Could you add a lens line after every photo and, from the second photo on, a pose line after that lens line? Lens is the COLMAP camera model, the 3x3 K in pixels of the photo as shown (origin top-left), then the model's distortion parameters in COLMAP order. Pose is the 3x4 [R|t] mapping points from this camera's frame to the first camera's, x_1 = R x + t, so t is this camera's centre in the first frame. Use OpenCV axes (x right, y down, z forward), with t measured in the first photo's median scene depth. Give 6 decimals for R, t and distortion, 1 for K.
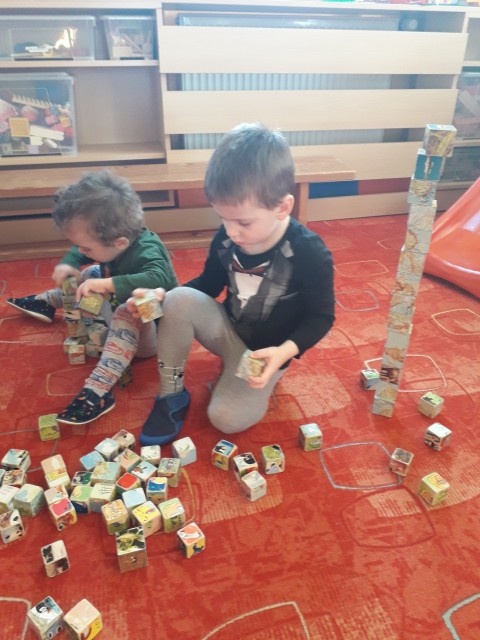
lens RADIAL K [[499.1, 0, 239.7], [0, 499.1, 320.8], [0, 0, 1]] dist [0.004937, -0.020803]
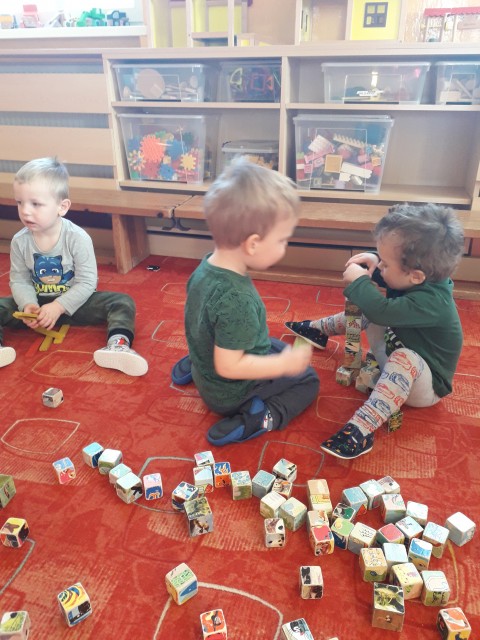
lens RADIAL K [[499.1, 0, 238.4], [0, 499.1, 320.7], [0, 0, 1]] dist [0.004937, -0.020803]
pose [[0.872922, 0.202995, -0.443622, -0.129478], [-0.233686, 0.972197, -0.014965, 0.009786], [0.428251, 0.116731, 0.896089, -0.023500]]
